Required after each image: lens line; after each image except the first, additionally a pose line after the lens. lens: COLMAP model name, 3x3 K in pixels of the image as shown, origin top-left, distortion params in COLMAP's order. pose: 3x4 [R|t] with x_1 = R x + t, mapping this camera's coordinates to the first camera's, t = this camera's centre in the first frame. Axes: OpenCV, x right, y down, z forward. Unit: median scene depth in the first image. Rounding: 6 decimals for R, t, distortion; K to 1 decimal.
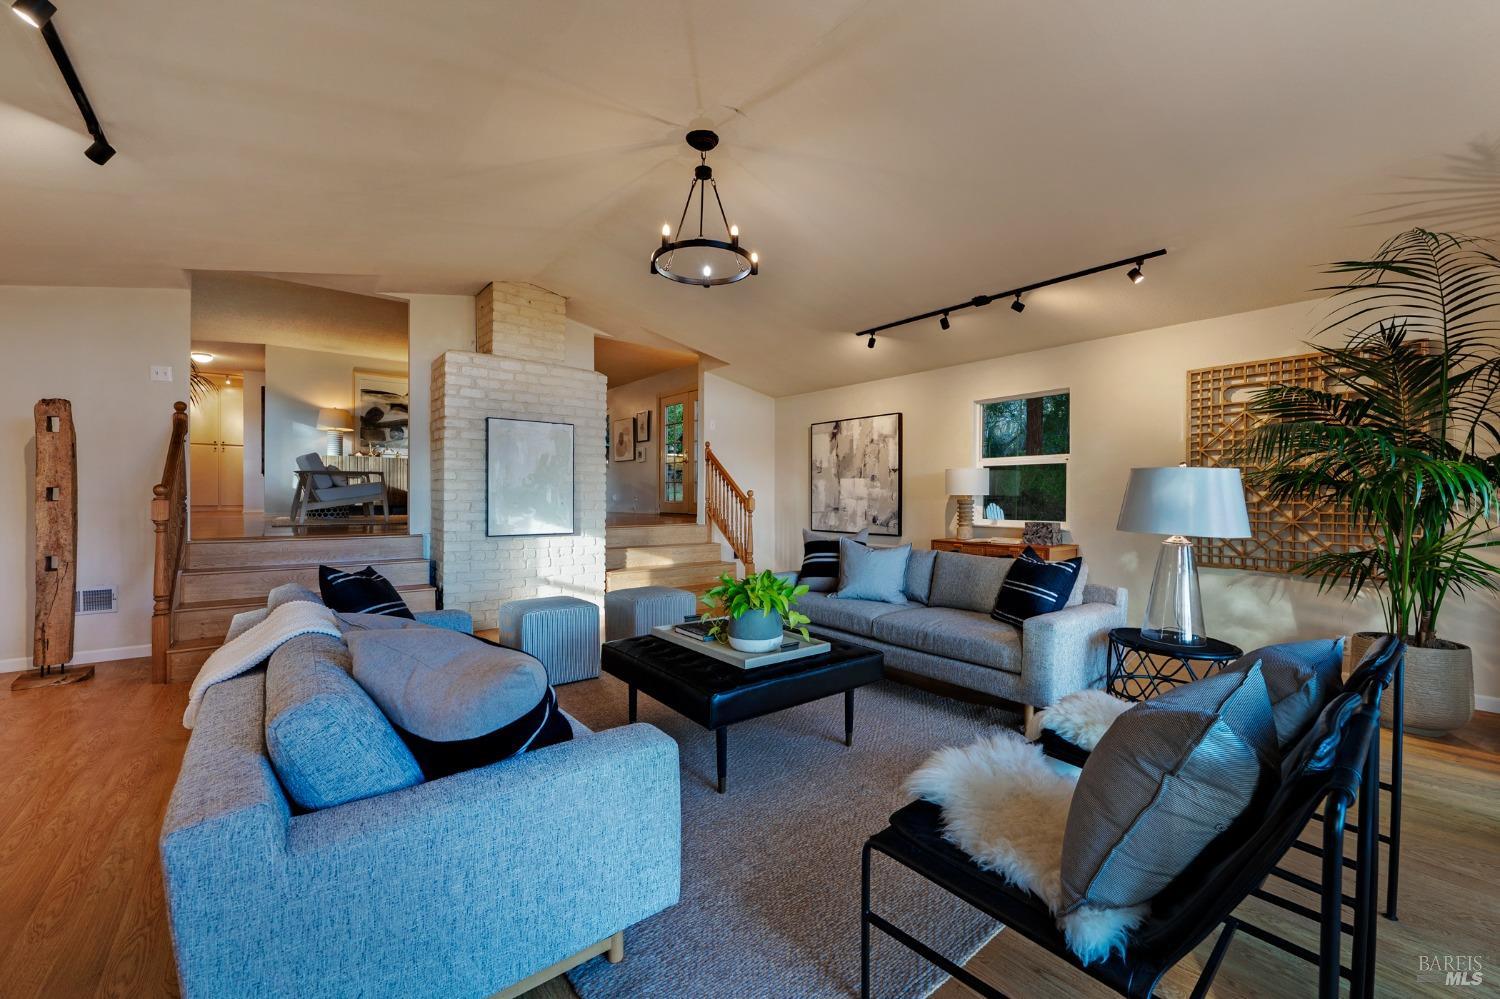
lens RADIAL K [[598.1, 0, 758.8], [0, 598.1, 498.0], [0, 0, 1]] dist [-0.005688, -0.000099]
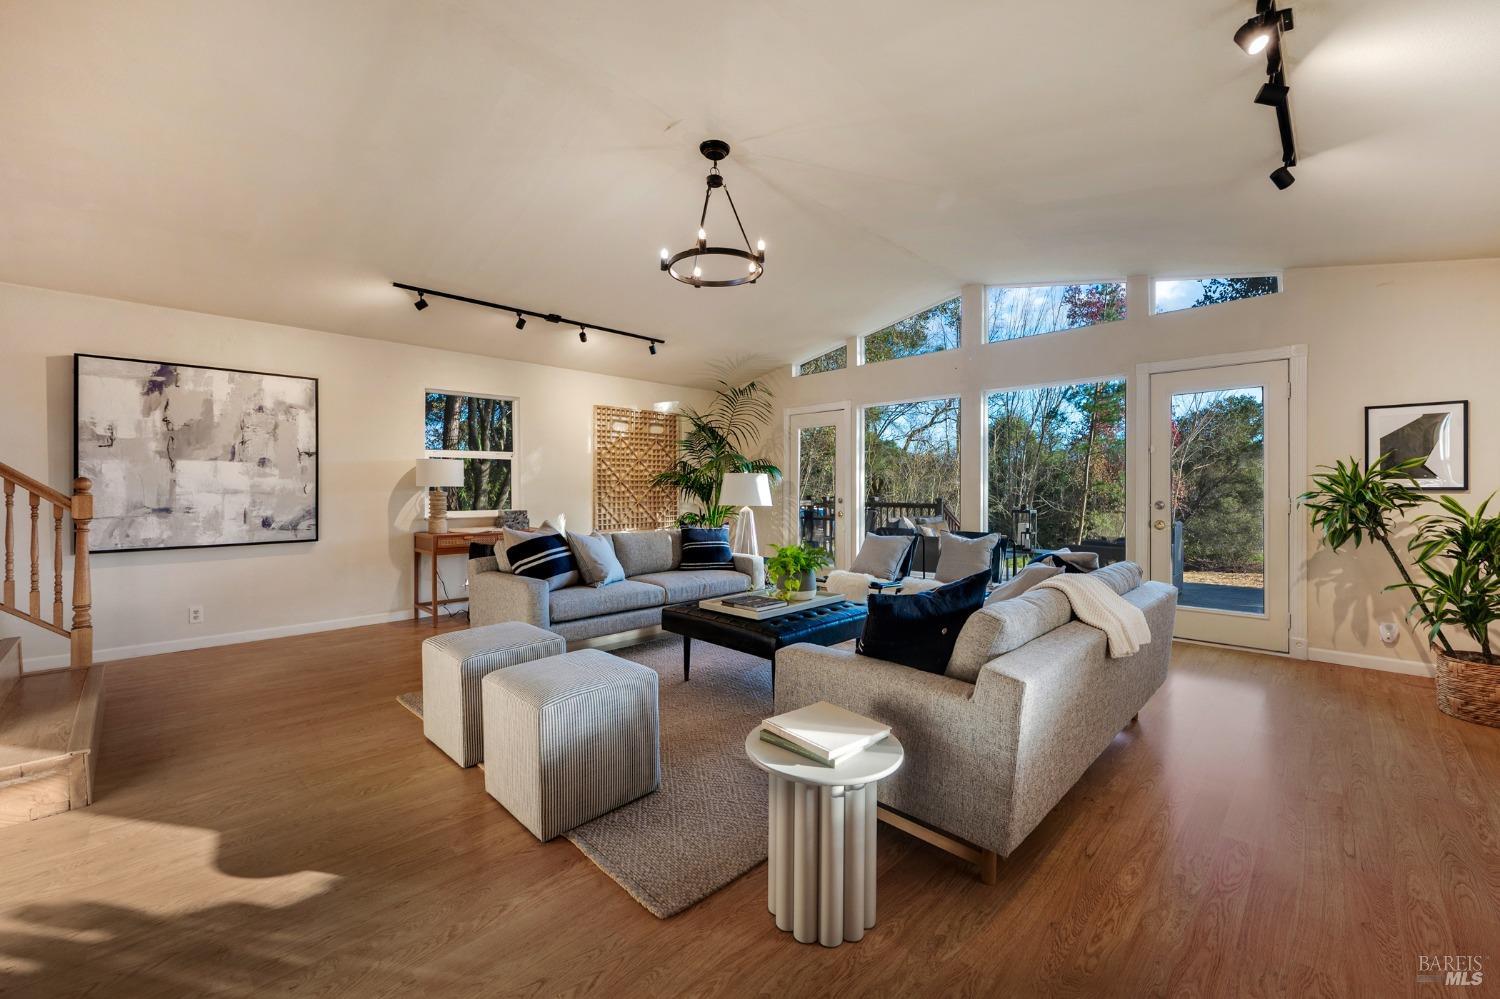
lens RADIAL K [[598.1, 0, 754.5], [0, 598.1, 488.6], [0, 0, 1]] dist [-0.005688, -0.000099]
pose [[-0.114267, -0.003609, 0.993444, -0.566652], [0.006678, 0.999968, 0.004400, -0.002436], [-0.993428, 0.007137, -0.114239, 0.516897]]
